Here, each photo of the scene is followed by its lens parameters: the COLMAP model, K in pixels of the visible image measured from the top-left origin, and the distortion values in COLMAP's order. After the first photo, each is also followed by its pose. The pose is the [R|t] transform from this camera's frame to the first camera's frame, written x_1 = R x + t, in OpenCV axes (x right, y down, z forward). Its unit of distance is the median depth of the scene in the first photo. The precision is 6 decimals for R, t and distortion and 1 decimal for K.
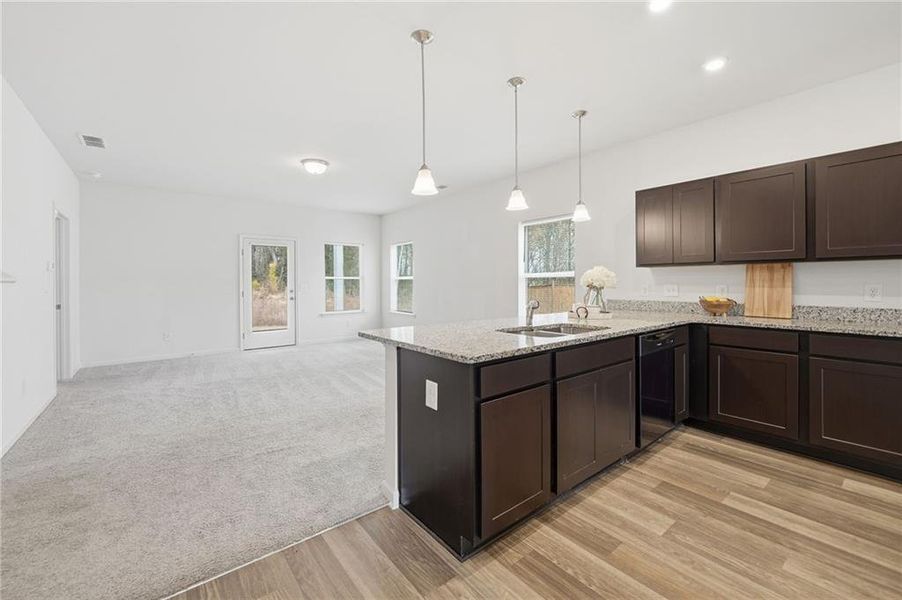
lens RADIAL K [[361.8, 0, 448.4], [0, 361.8, 283.2], [0, 0, 1]] dist [-0.008663, 0.000056]
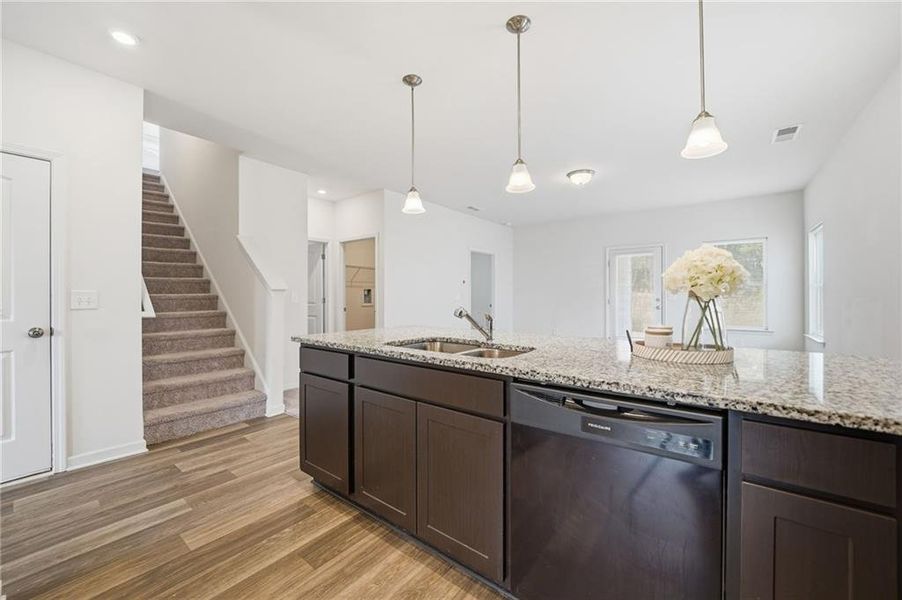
lens RADIAL K [[360.6, 0, 463.9], [0, 360.6, 295.7], [0, 0, 1]] dist [-0.026446, -0.000089]
pose [[0.262701, 0.006967, -0.964852, 0.887410], [-0.000912, 0.999975, 0.006972, 0.013836], [0.964877, -0.000952, 0.262701, 0.694324]]
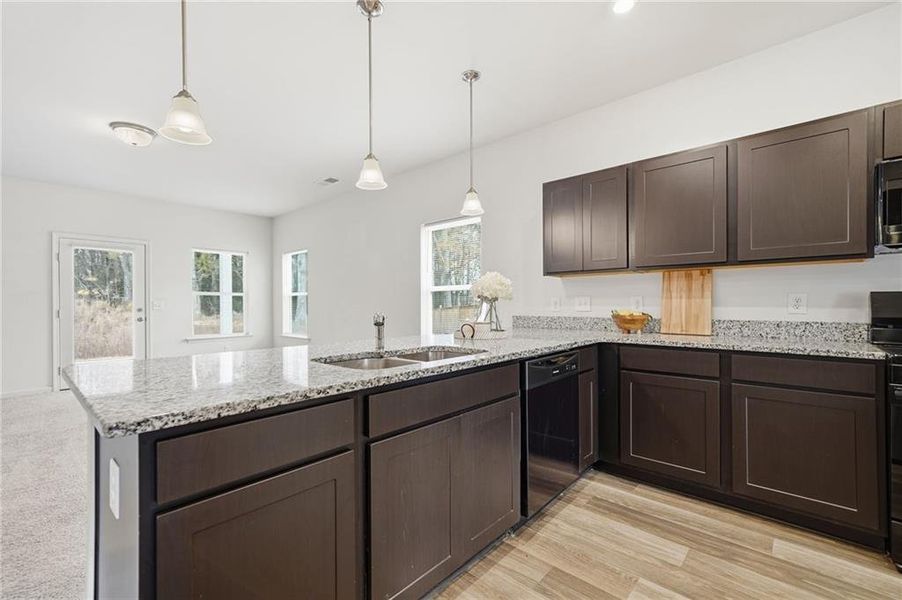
lens RADIAL K [[381.2, 0, 449.6], [0, 381.2, 302.3], [0, 0, 1]] dist [0.001182, 0.000189]
pose [[0.986340, 0.000043, 0.164723, 0.219863], [0.000646, 0.999991, -0.004128, 0.026030], [-0.164722, 0.004178, 0.986331, 0.235398]]
